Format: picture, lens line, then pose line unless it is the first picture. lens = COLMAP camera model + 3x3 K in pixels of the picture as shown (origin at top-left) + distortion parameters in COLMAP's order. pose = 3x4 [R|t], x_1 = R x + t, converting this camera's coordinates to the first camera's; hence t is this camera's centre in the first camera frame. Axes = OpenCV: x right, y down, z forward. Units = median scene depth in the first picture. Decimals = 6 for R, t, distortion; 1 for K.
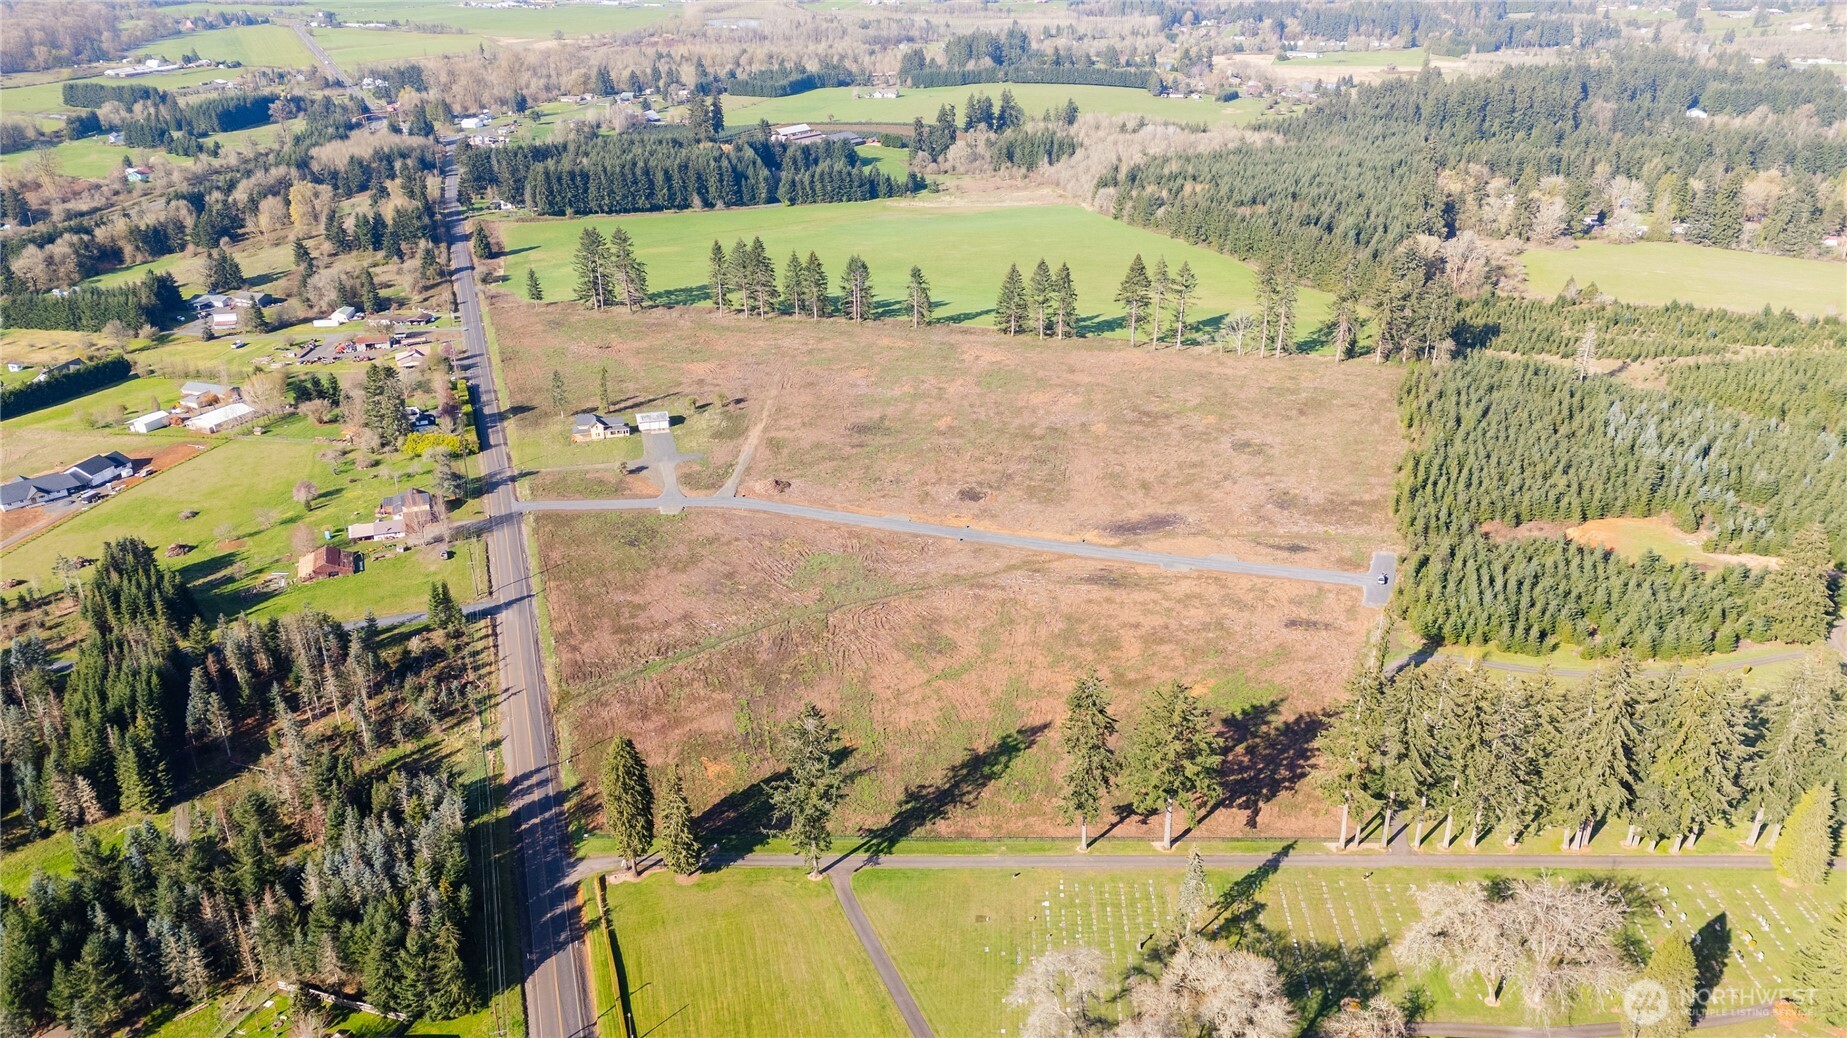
lens RADIAL K [[1347.9, 0, 928.0], [0, 1347.9, 530.7], [0, 0, 1]] dist [0.087055, -0.080427]
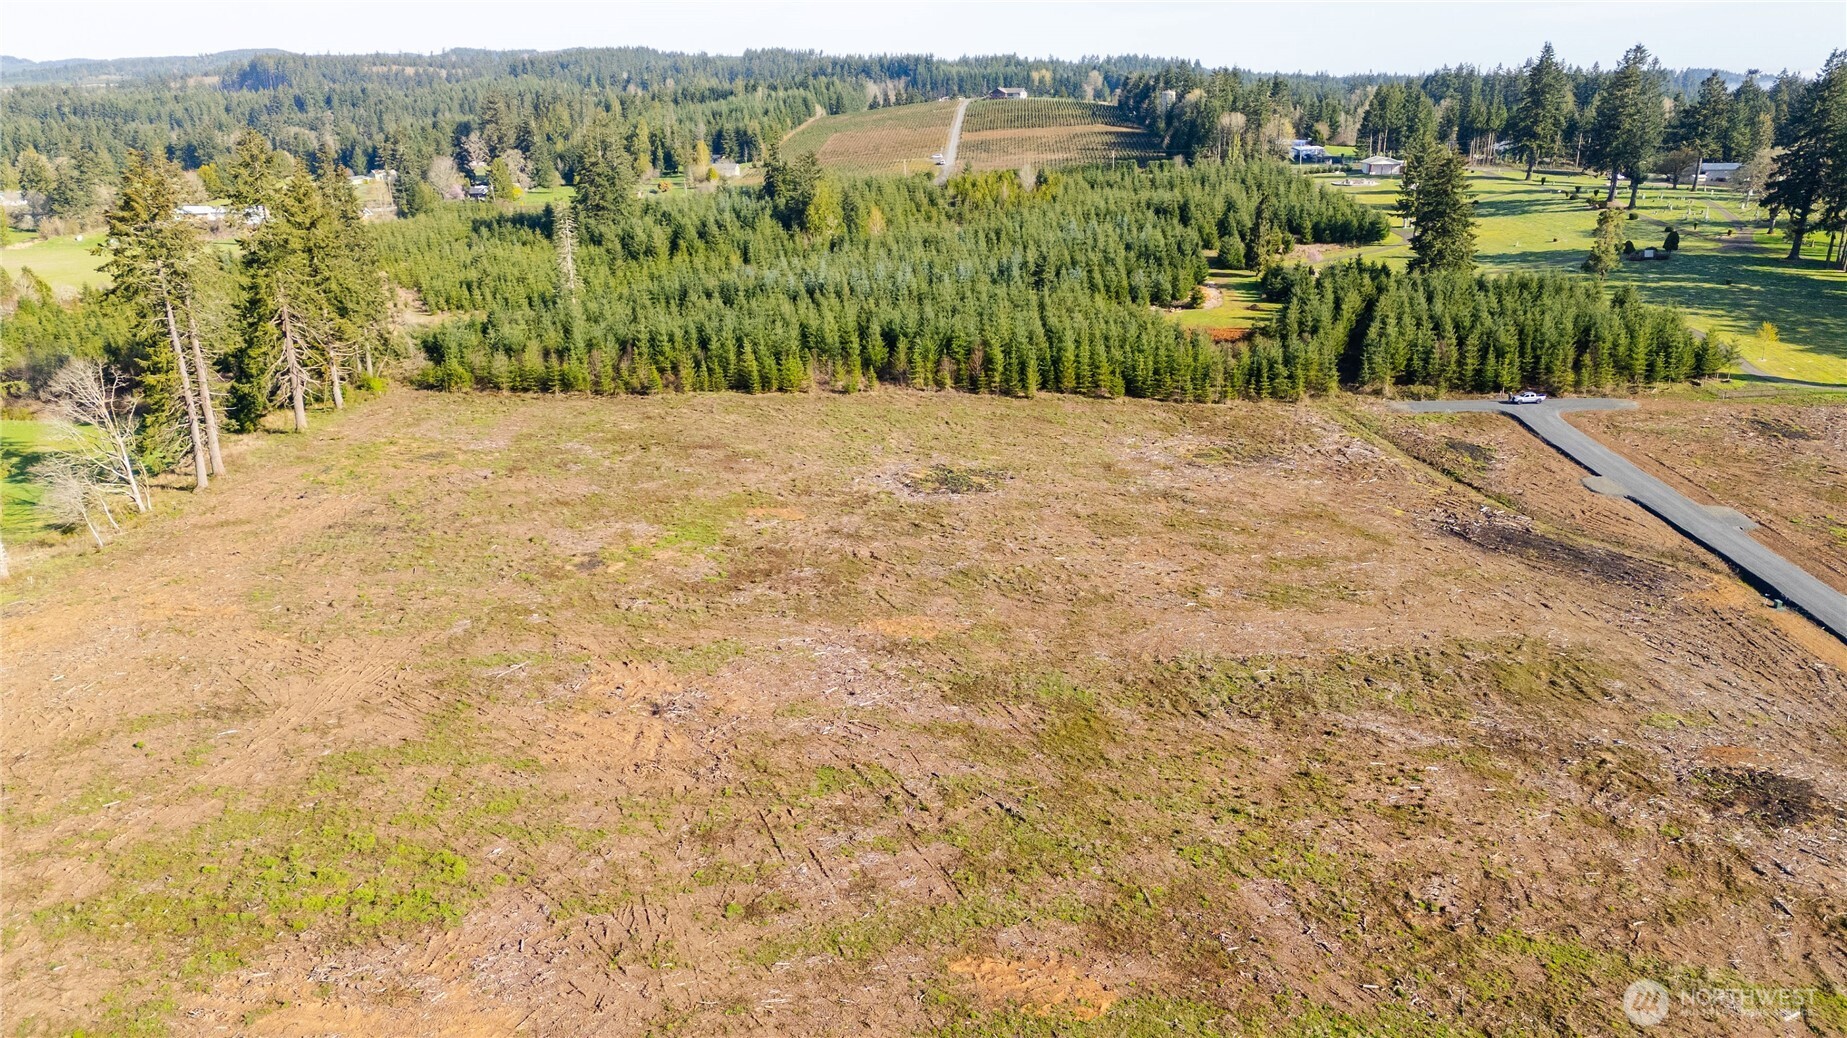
lens RADIAL K [[1347.9, 0, 923.1], [0, 1347.9, 522.6], [0, 0, 1]] dist [0.087055, -0.080427]
pose [[-0.274419, -0.280687, 0.919733, -0.109883], [0.419284, 0.825819, 0.377127, -0.178580], [-0.865387, 0.489120, -0.108933, 0.924561]]
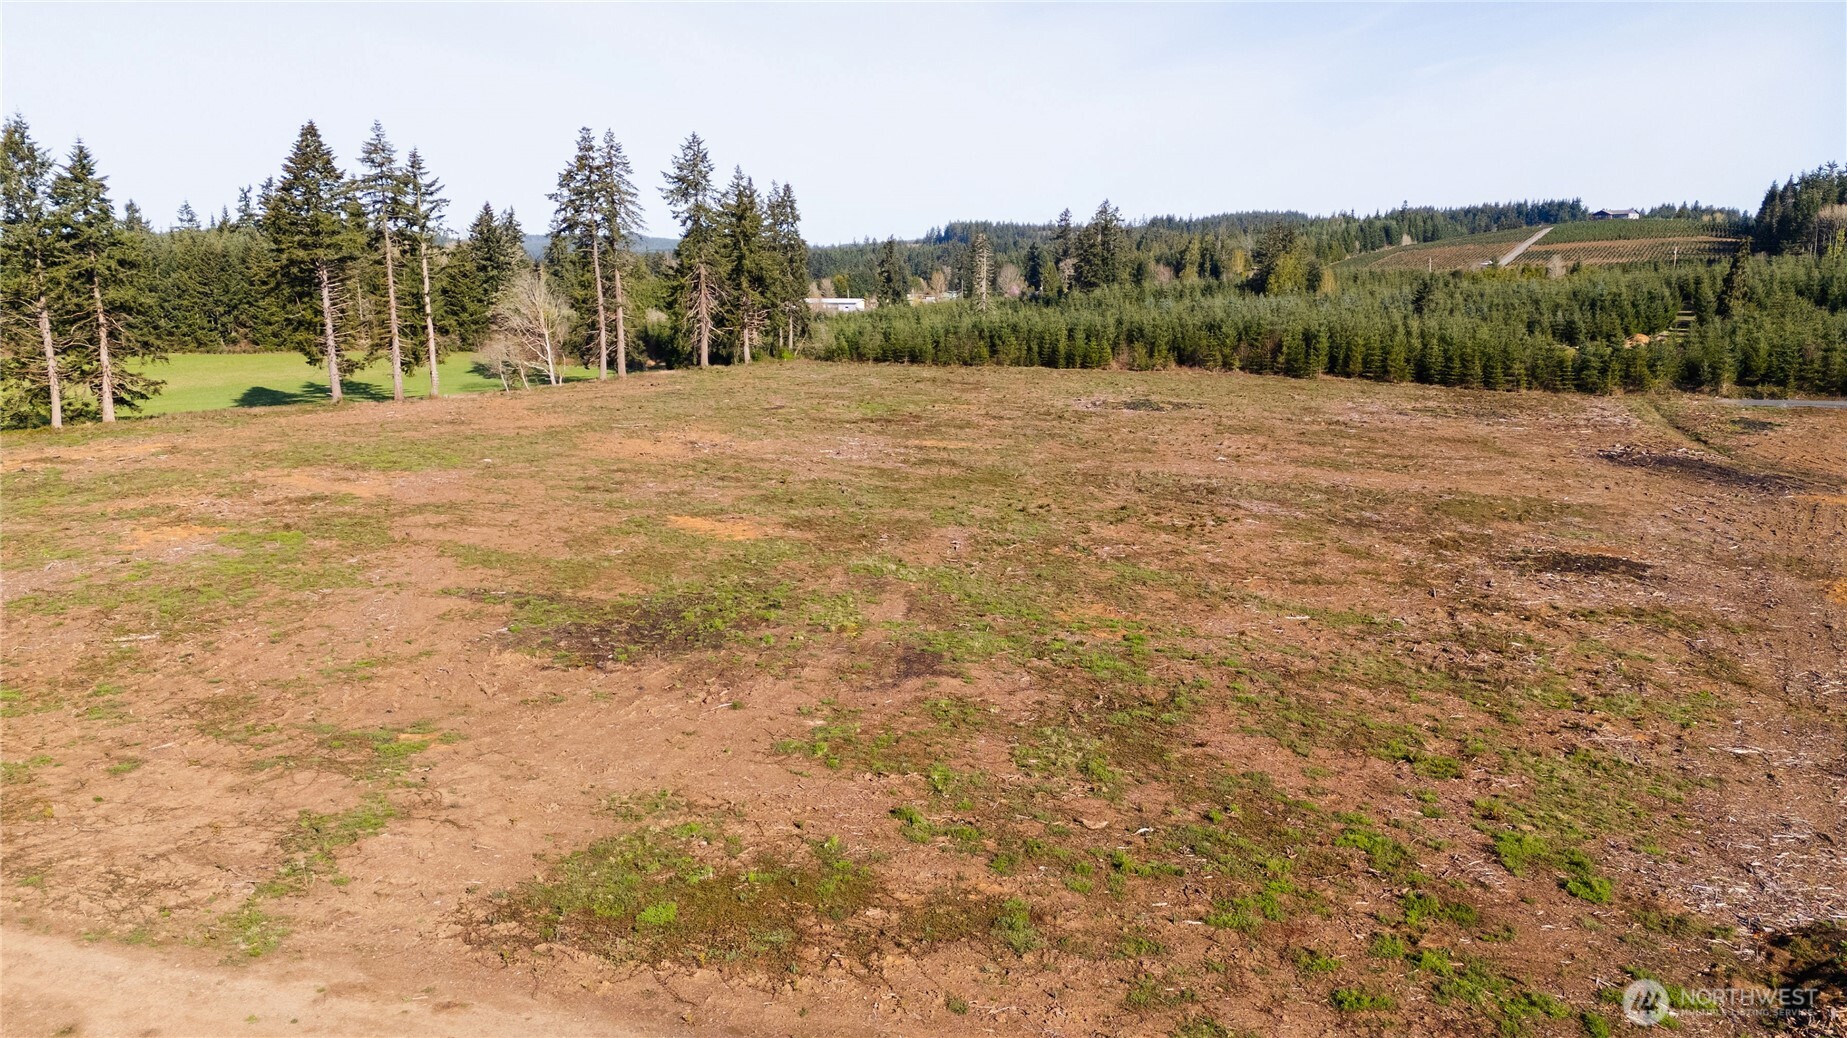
lens RADIAL K [[1347.9, 0, 922.4], [0, 1347.9, 526.1], [0, 0, 1]] dist [0.087055, -0.080427]
pose [[0.203801, -0.166449, 0.964759, -0.165598], [0.413315, 0.907945, 0.069336, -0.074726], [-0.887488, 0.384618, 0.253836, 0.847567]]
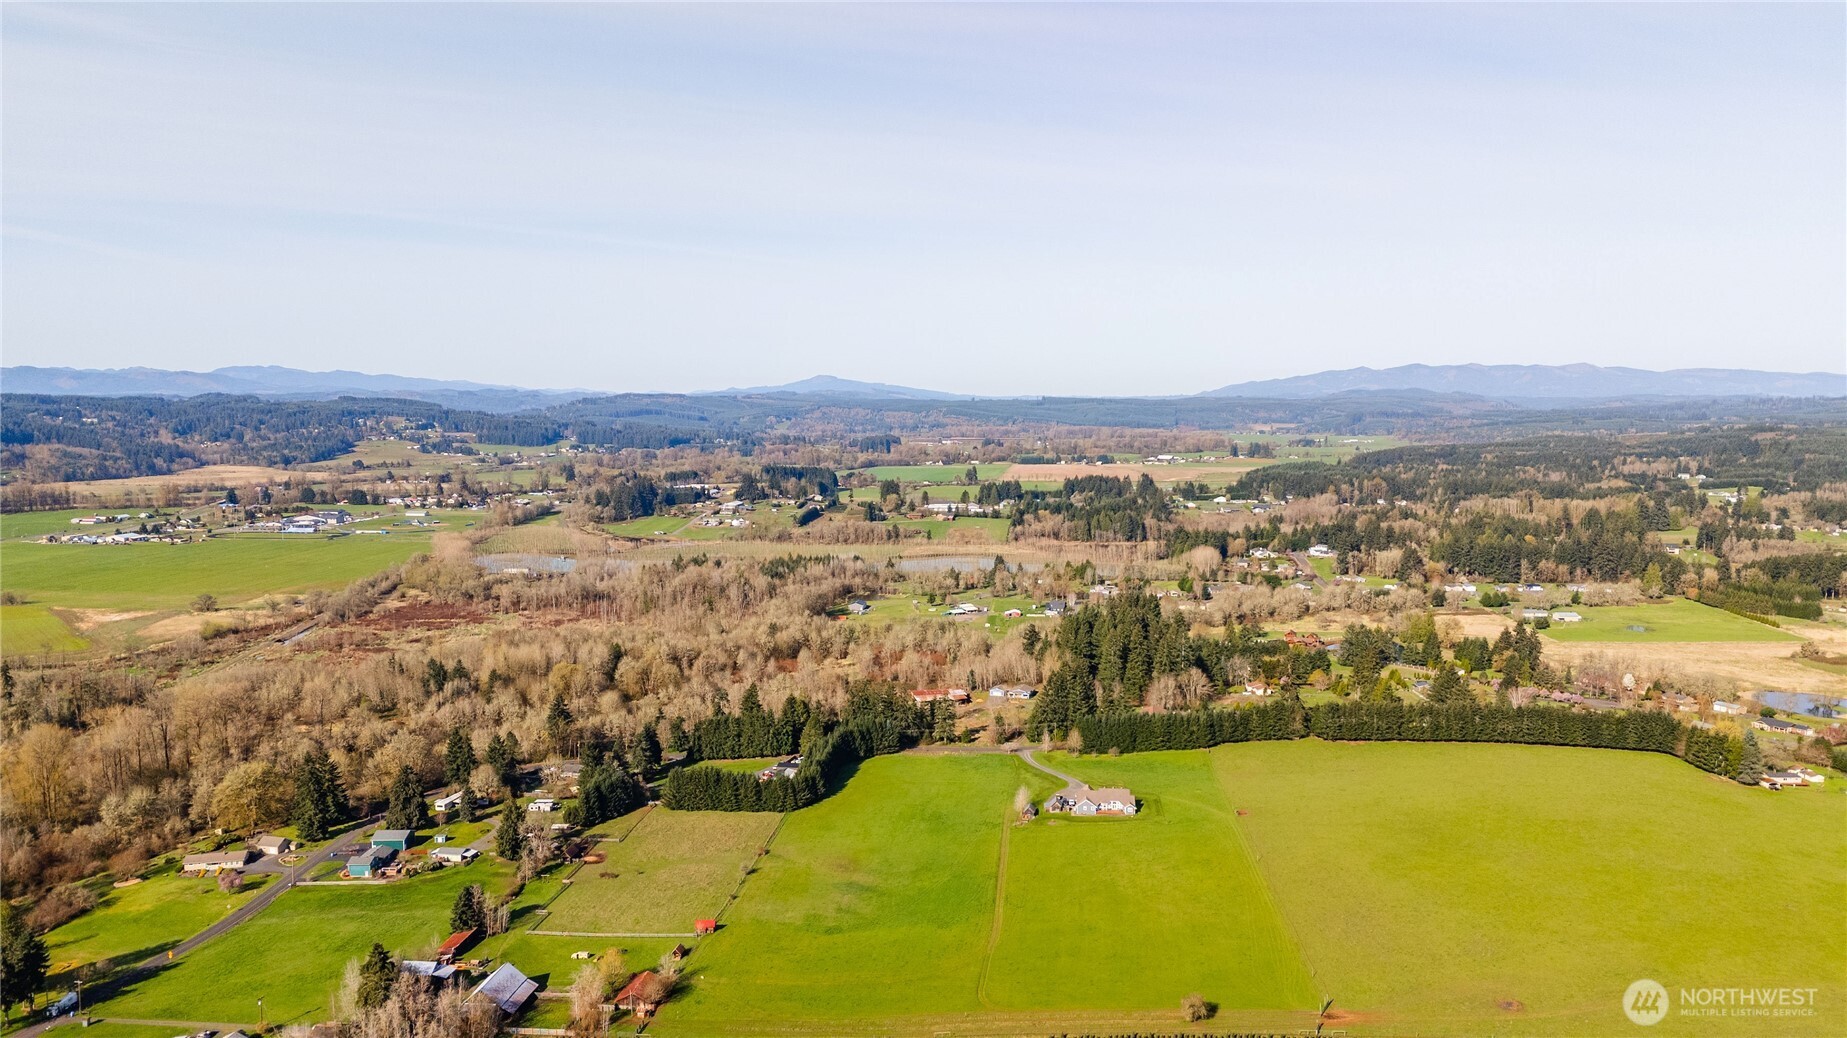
lens RADIAL K [[1347.9, 0, 933.8], [0, 1347.9, 515.6], [0, 0, 1]] dist [0.087055, -0.080427]
pose [[0.972327, -0.015953, 0.233080, -0.412596], [0.095482, 0.937675, -0.334138, -0.667304], [-0.213223, 0.347146, 0.913250, 1.528790]]
